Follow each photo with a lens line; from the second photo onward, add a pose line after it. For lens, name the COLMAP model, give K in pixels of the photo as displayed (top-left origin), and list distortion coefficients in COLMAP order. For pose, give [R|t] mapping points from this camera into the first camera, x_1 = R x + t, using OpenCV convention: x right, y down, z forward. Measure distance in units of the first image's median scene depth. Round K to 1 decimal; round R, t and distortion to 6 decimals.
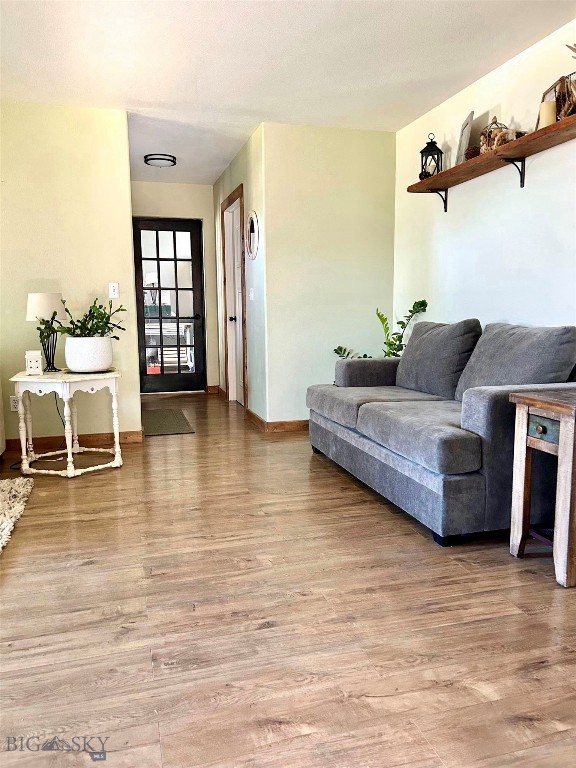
lens RADIAL K [[573.0, 0, 288.6], [0, 573.0, 383.3], [0, 0, 1]] dist [0.013162, -0.004868]
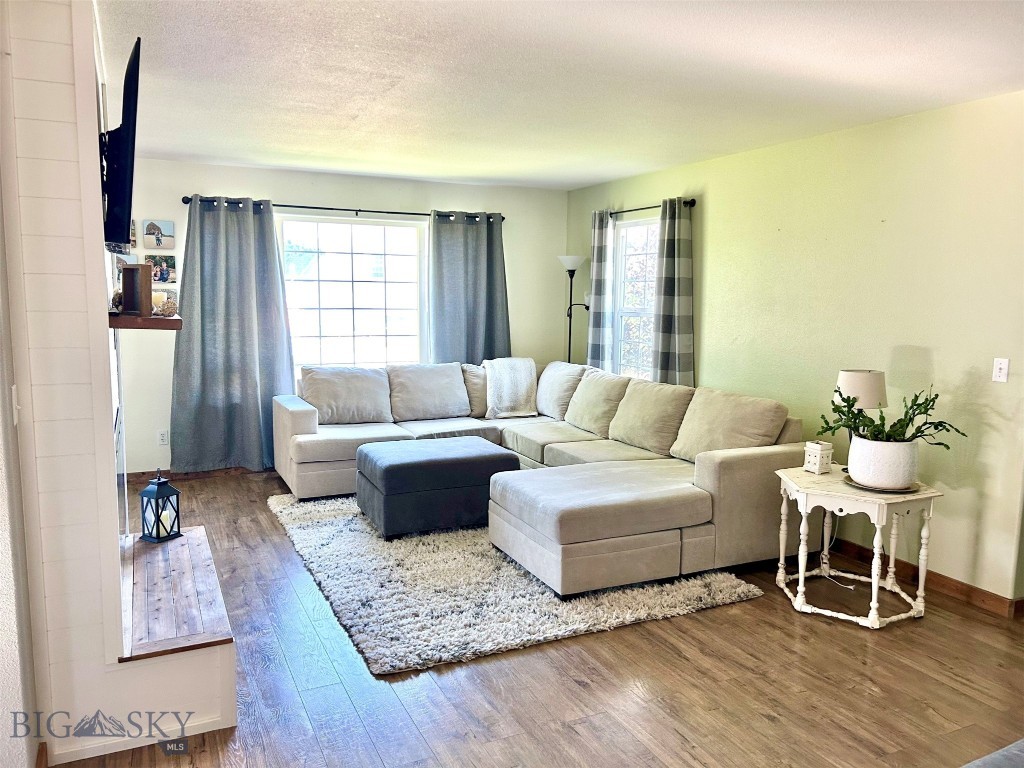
lens RADIAL K [[764.0, 0, 511.1], [0, 764.0, 383.6], [0, 0, 1]] dist [0.013162, -0.004868]
pose [[0.158696, 0.130839, -0.978620, 0.603143], [-0.138342, 0.984349, 0.109171, -0.224441], [0.977587, 0.118059, 0.174313, 0.436073]]
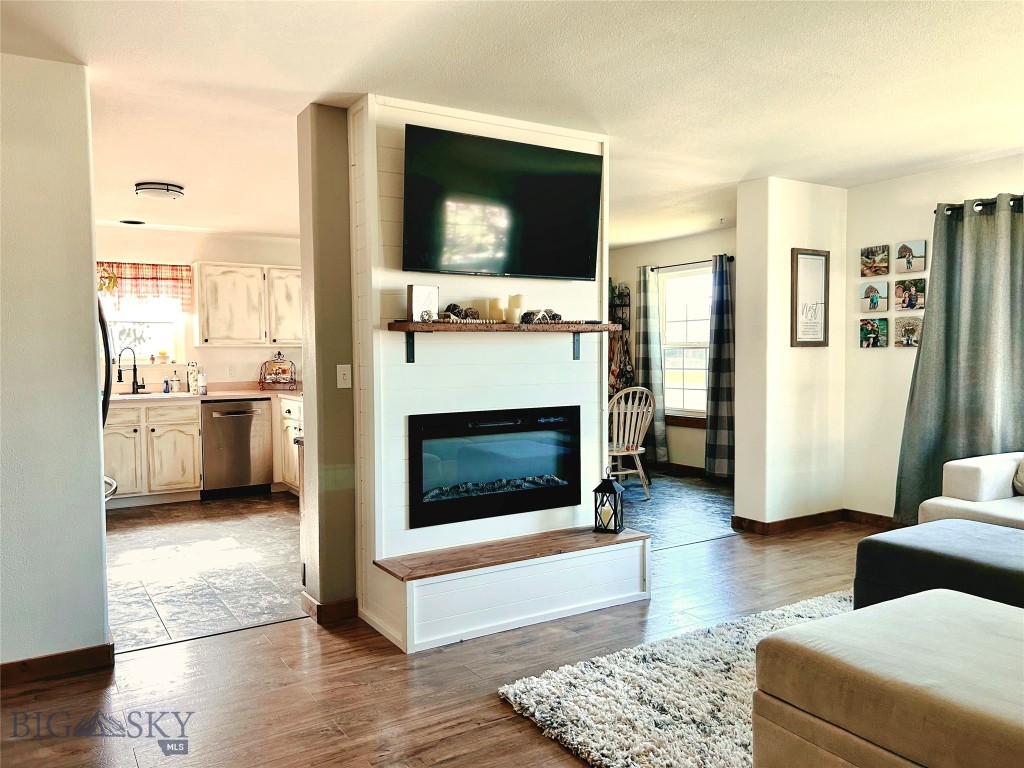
lens RADIAL K [[764.0, 0, 510.4], [0, 764.0, 385.5], [0, 0, 1]] dist [0.013162, -0.004868]
pose [[-0.958957, 0.030510, -0.281905, -0.077993], [-0.018638, 0.985262, 0.170034, -0.250847], [0.282938, 0.168309, -0.944255, 1.281071]]
